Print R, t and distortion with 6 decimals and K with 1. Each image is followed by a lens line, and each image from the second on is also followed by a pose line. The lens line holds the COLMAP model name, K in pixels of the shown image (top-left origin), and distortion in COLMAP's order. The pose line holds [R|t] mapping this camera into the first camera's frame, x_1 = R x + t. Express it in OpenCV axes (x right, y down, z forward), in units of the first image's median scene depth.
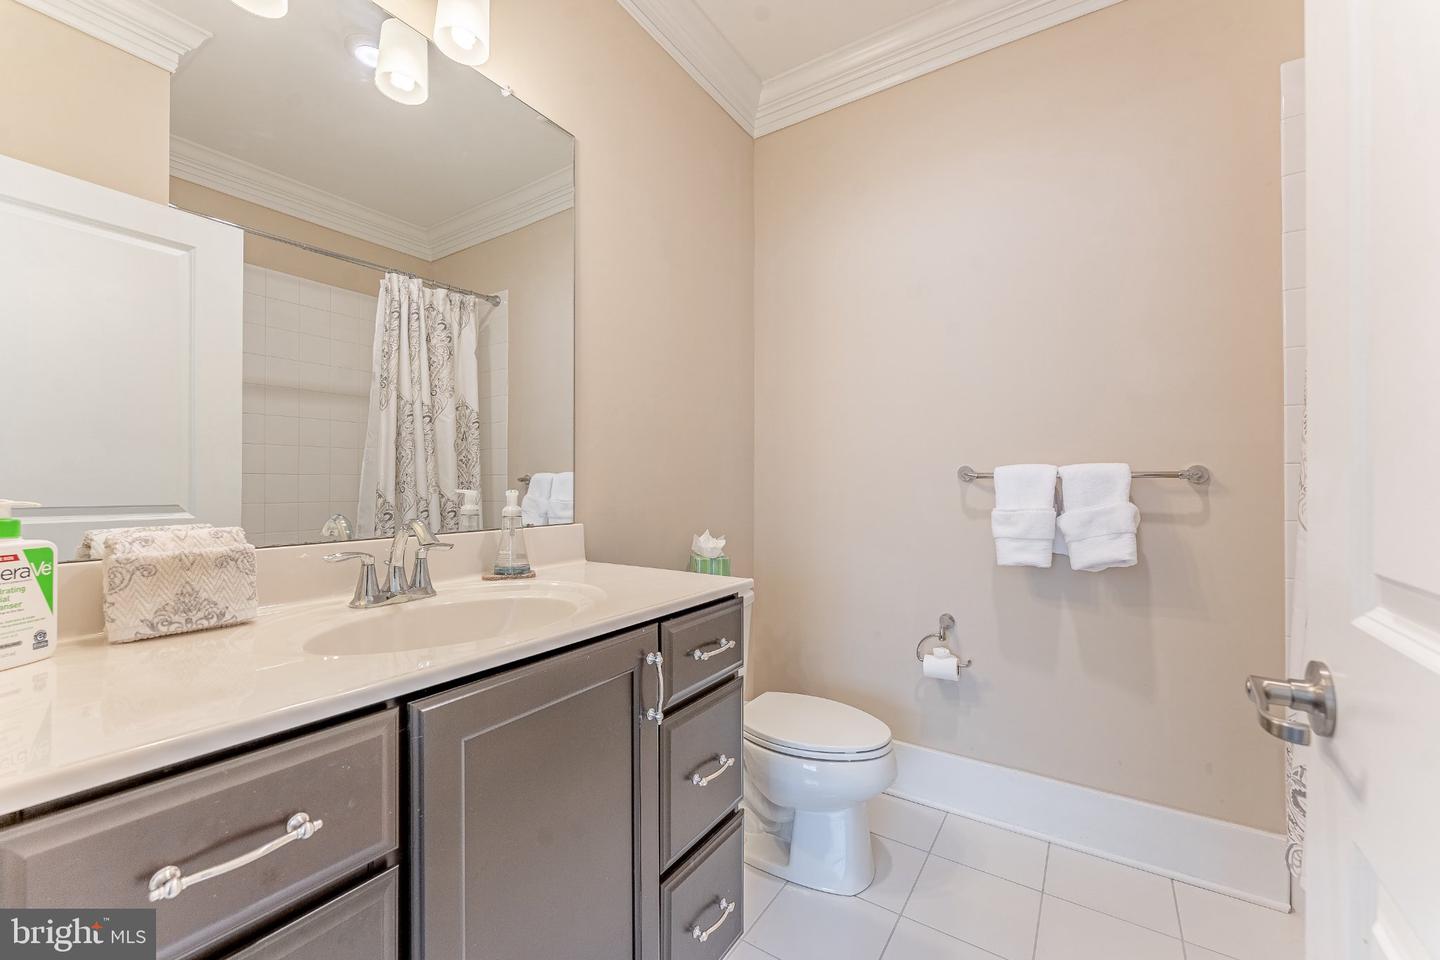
lens RADIAL K [[587.7, 0, 714.5], [0, 587.7, 480.8], [0, 0, 1]] dist [-0.001651, -0.000165]
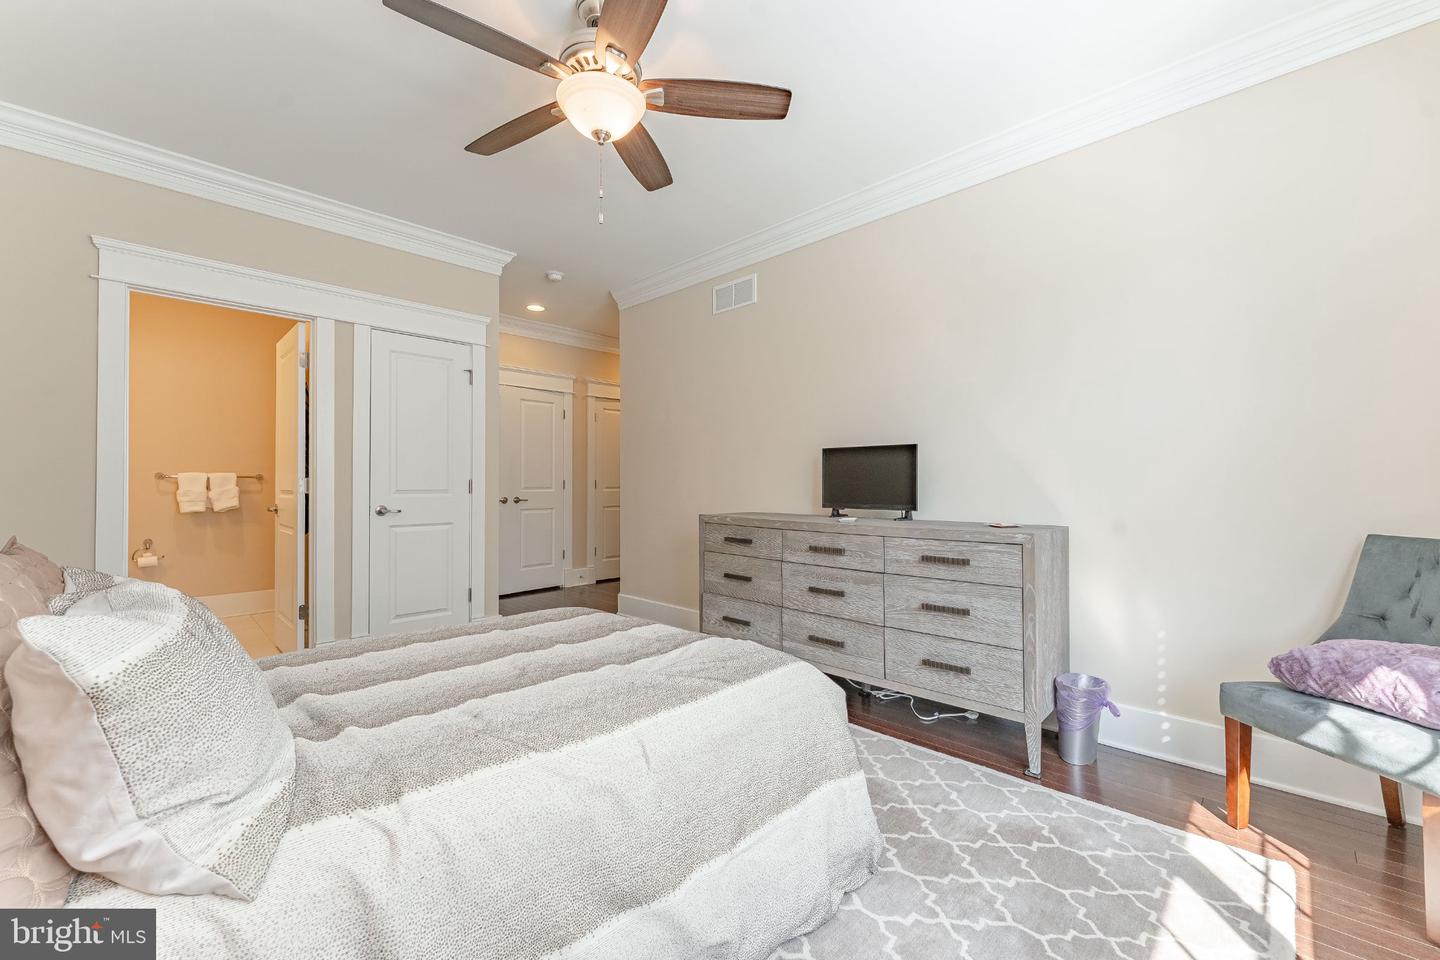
lens RADIAL K [[587.7, 0, 716.4], [0, 587.7, 482.3], [0, 0, 1]] dist [-0.001651, -0.000165]
pose [[0.200561, 0.003770, 0.979674, -1.566038], [0.002229, 0.999988, -0.004305, 0.031695], [-0.979679, 0.003047, 0.200550, -1.800303]]
